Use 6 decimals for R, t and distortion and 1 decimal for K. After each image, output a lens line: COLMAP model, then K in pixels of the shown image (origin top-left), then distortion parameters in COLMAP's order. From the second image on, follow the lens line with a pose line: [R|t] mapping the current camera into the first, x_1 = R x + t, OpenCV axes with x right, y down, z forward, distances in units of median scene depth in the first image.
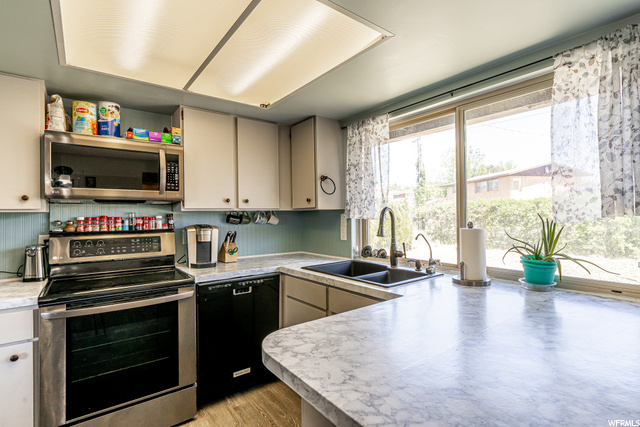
lens RADIAL K [[310.3, 0, 318.7], [0, 310.3, 214.0], [0, 0, 1]] dist [-0.006634, 0.000951]
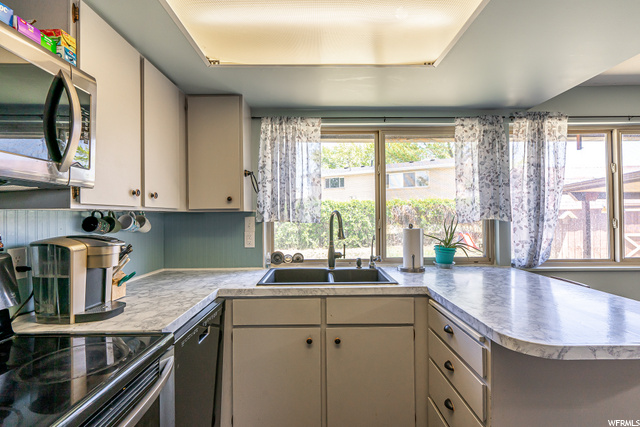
lens RADIAL K [[310.3, 0, 321.1], [0, 310.3, 212.6], [0, 0, 1]] dist [-0.006634, 0.000951]
pose [[0.599146, 0.016746, 0.800465, -0.600580], [-0.003584, 0.999827, -0.018235, 0.003483], [-0.800632, 0.008057, 0.599103, 0.401130]]
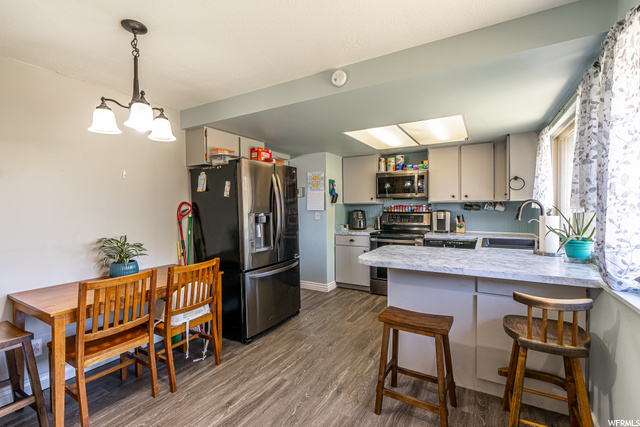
lens RADIAL K [[291.2, 0, 320.5], [0, 291.2, 210.6], [0, 0, 1]] dist [-0.002046, -0.000560]
pose [[0.390773, 0.023762, -0.920180, 0.996307], [0.012128, 0.999447, 0.030960, -0.025148], [0.920407, -0.023258, 0.390268, -0.349300]]
